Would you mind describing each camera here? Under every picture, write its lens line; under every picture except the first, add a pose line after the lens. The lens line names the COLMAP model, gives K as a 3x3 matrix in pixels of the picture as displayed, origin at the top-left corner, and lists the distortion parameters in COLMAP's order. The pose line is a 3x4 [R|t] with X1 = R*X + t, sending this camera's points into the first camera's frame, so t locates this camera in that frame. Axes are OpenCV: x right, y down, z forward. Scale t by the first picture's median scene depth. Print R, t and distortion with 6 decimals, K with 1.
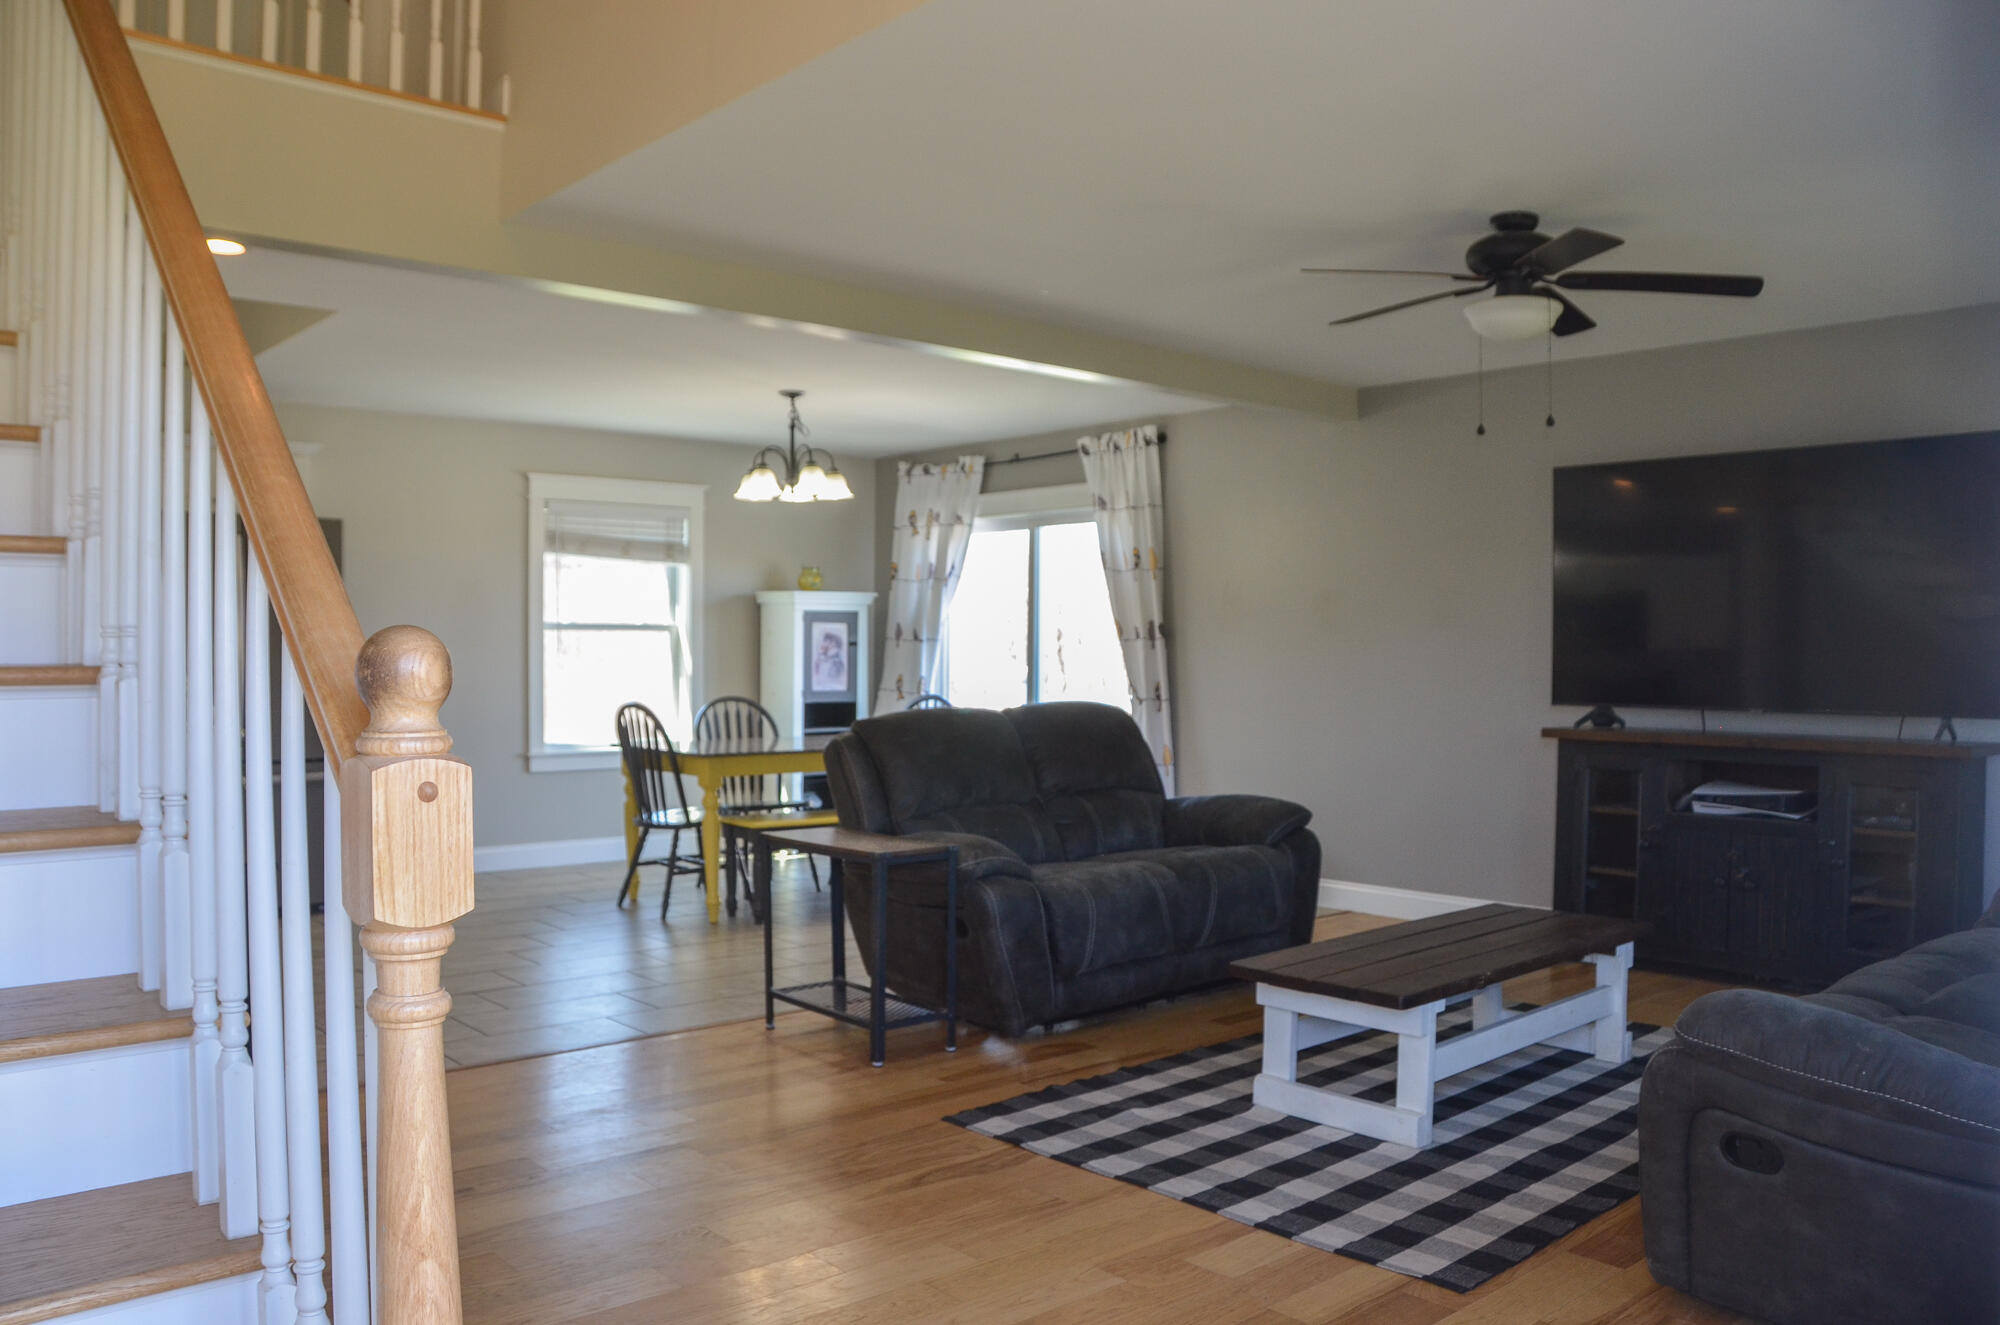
lens RADIAL K [[1546.8, 0, 1000.0], [0, 1546.8, 662.5], [0, 0, 1]] dist [-0.162660, 0.110946]
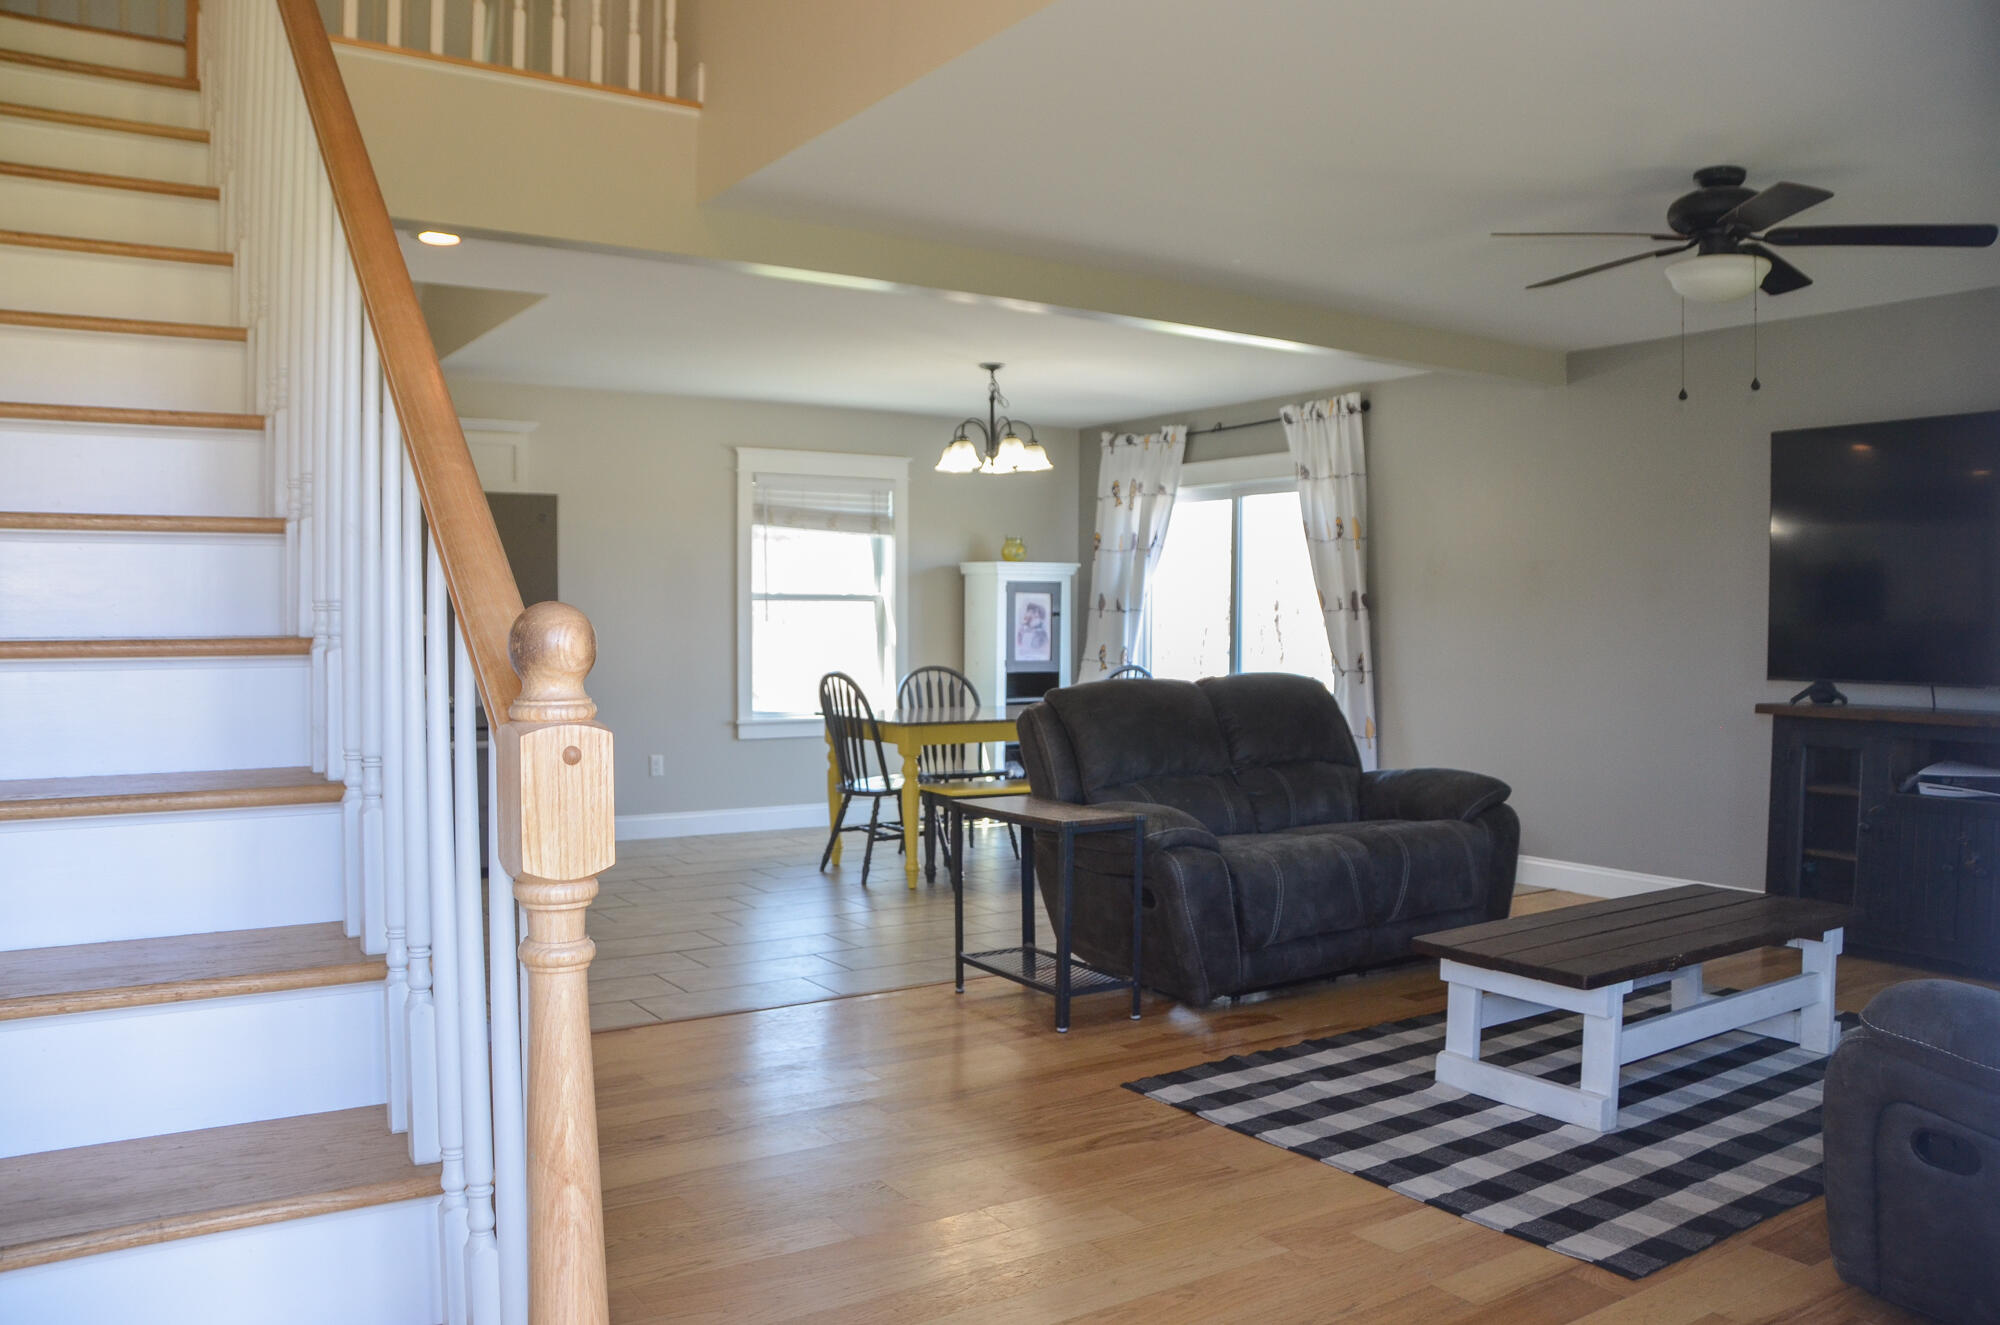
lens RADIAL K [[1552.4, 0, 1000.0], [0, 1552.4, 662.5], [0, 0, 1]] dist [-0.161044, 0.116556]
pose [[0.990352, 0.004546, -0.138497, 0.018015], [-0.001850, 0.999806, 0.019588, -0.000778], [0.138559, -0.019142, 0.990169, -0.010459]]
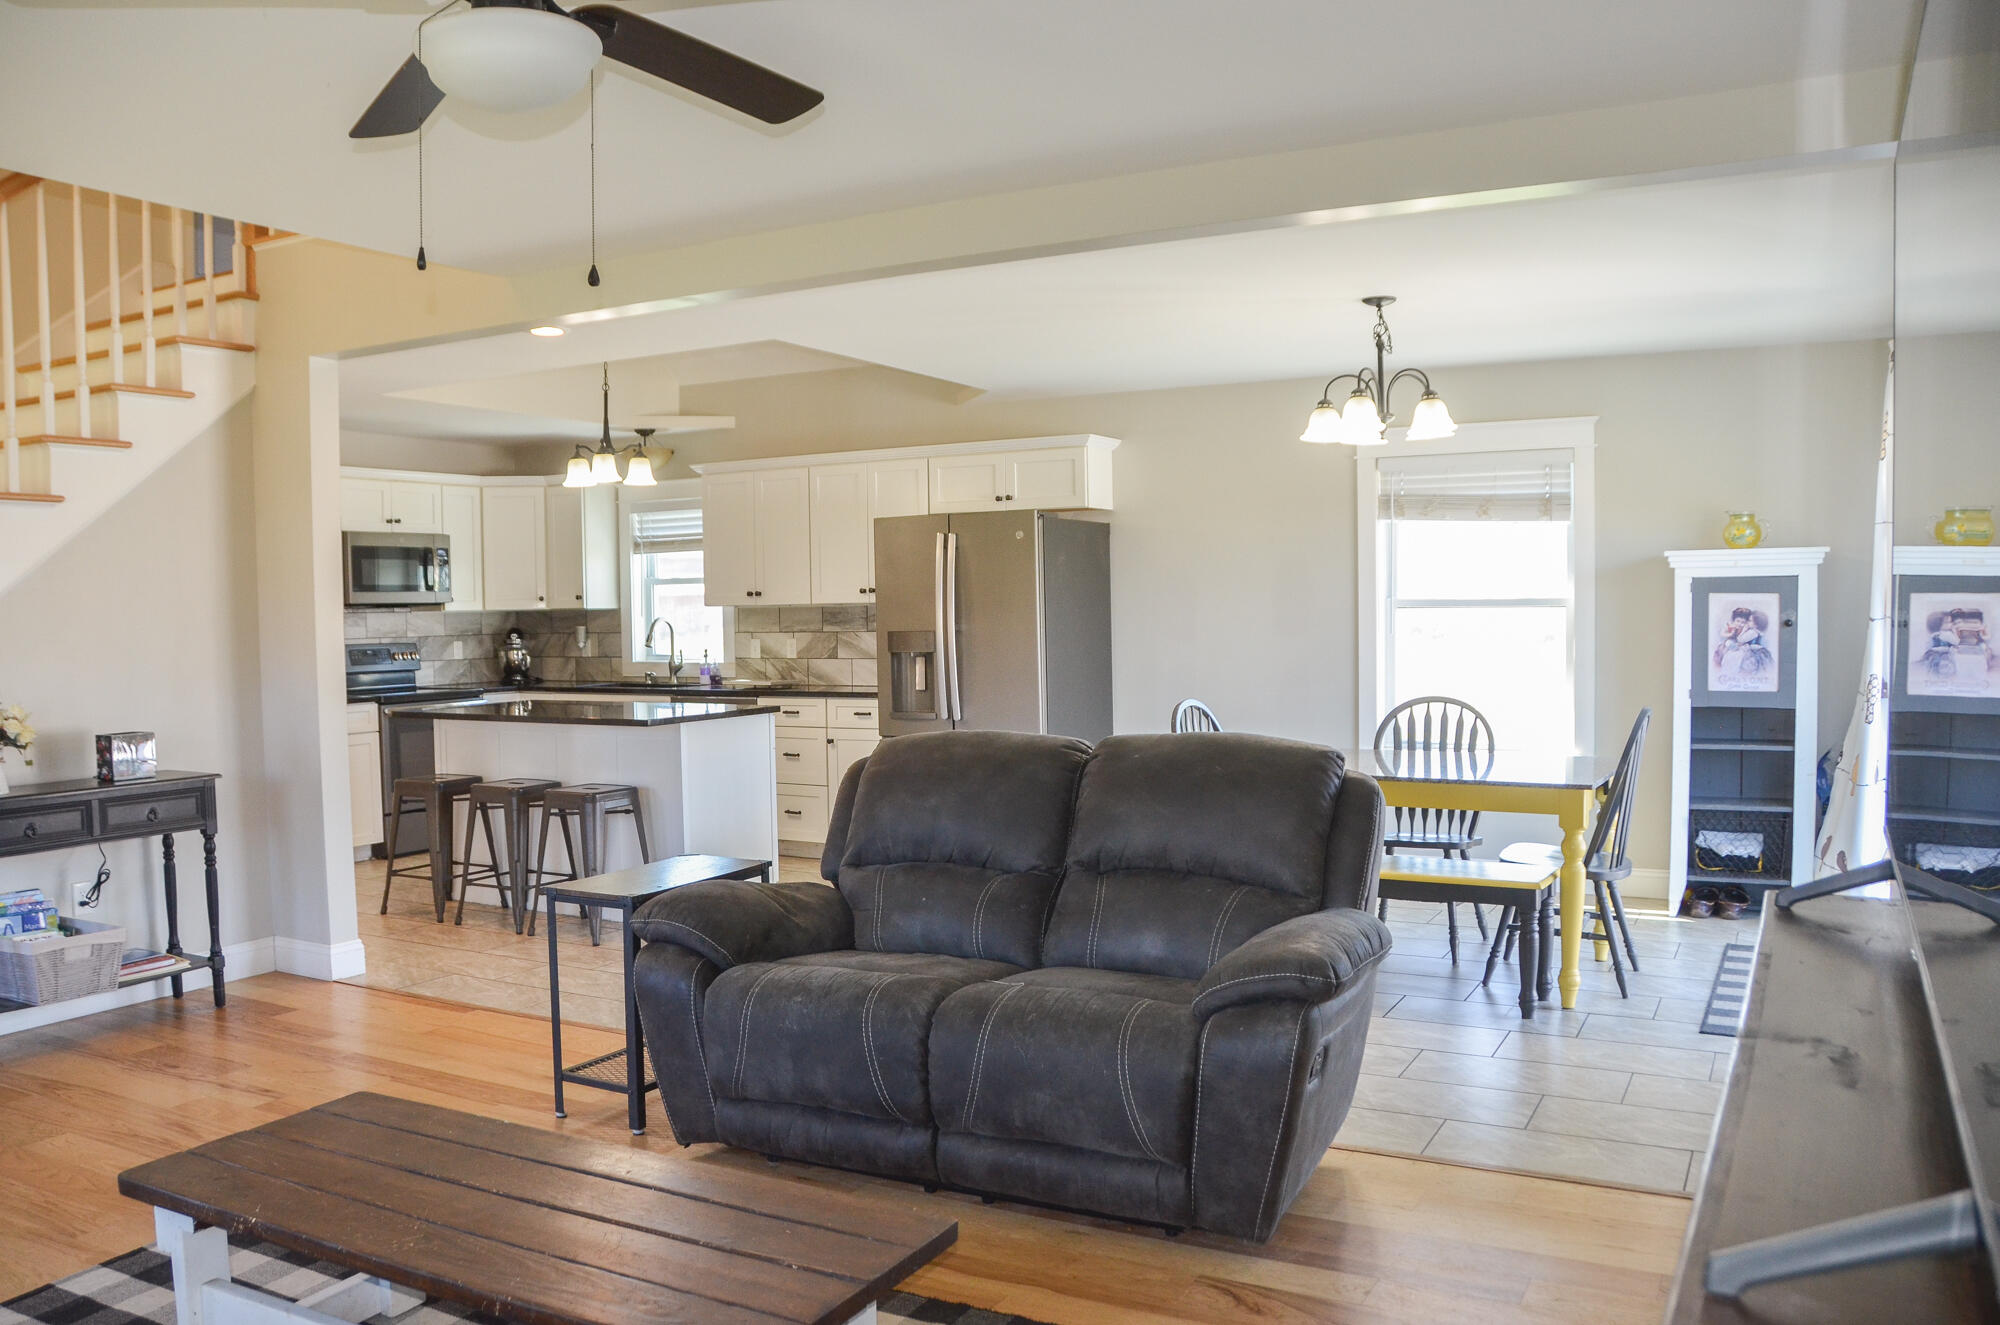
lens RADIAL K [[1546.8, 0, 1000.0], [0, 1546.8, 662.5], [0, 0, 1]] dist [-0.162660, 0.110946]
pose [[0.336278, 0.026535, -0.941389, 0.834931], [0.005083, 0.999537, 0.029990, -0.033618], [0.941749, -0.014870, 0.335988, 0.928291]]
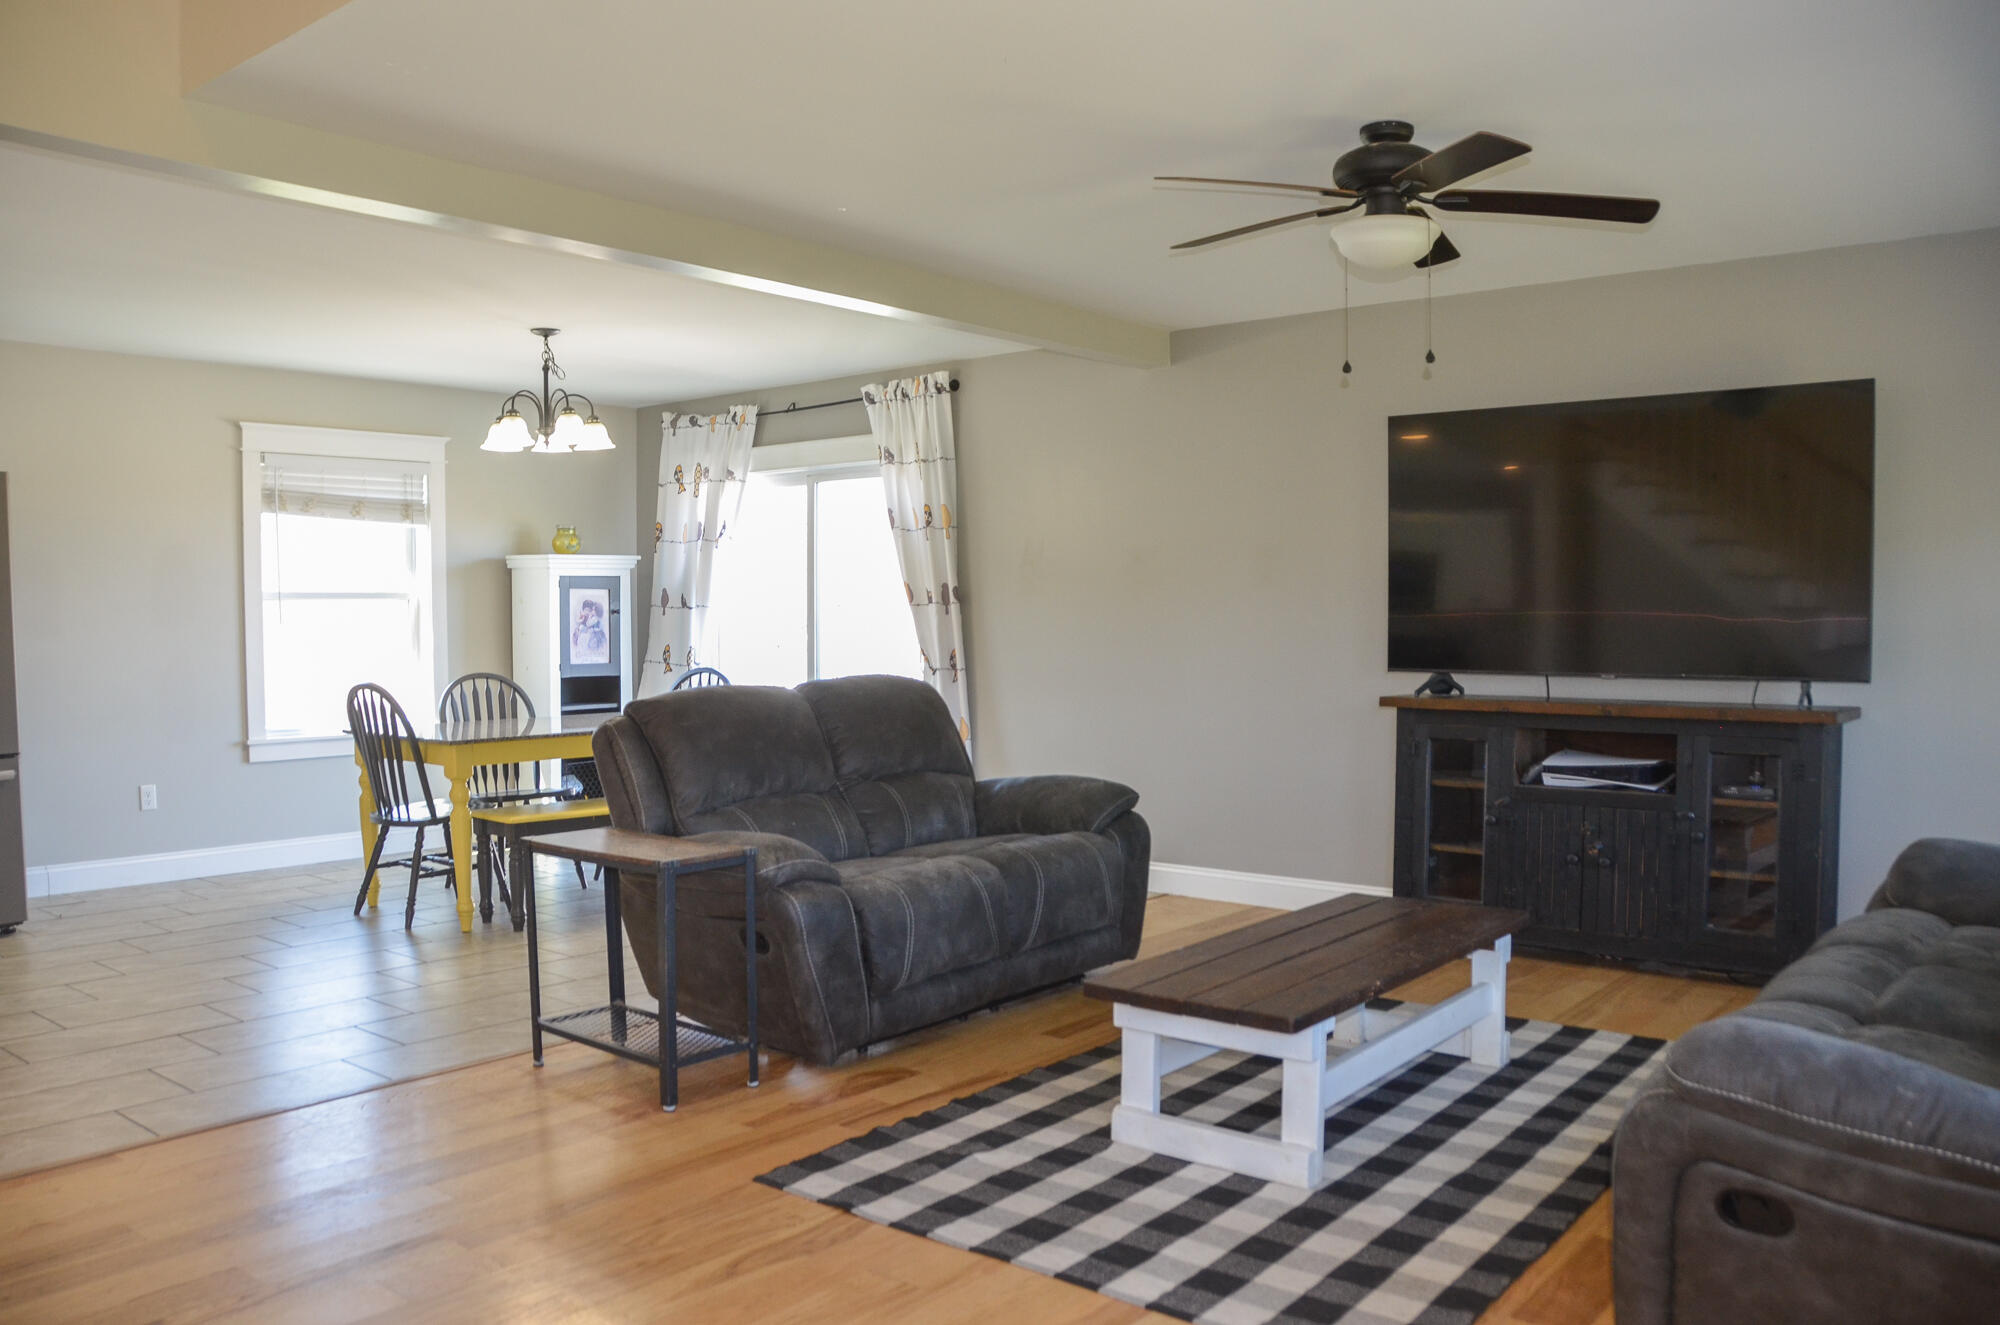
lens RADIAL K [[1570.8, 0, 1000.7], [0, 1570.8, 671.8], [0, 0, 1]] dist [-0.160127, 0.111336]
pose [[0.988048, -0.015390, 0.153378, -0.023825], [0.010855, 0.999480, 0.030361, -0.004385], [-0.153765, -0.028333, 0.987701, 0.120270]]
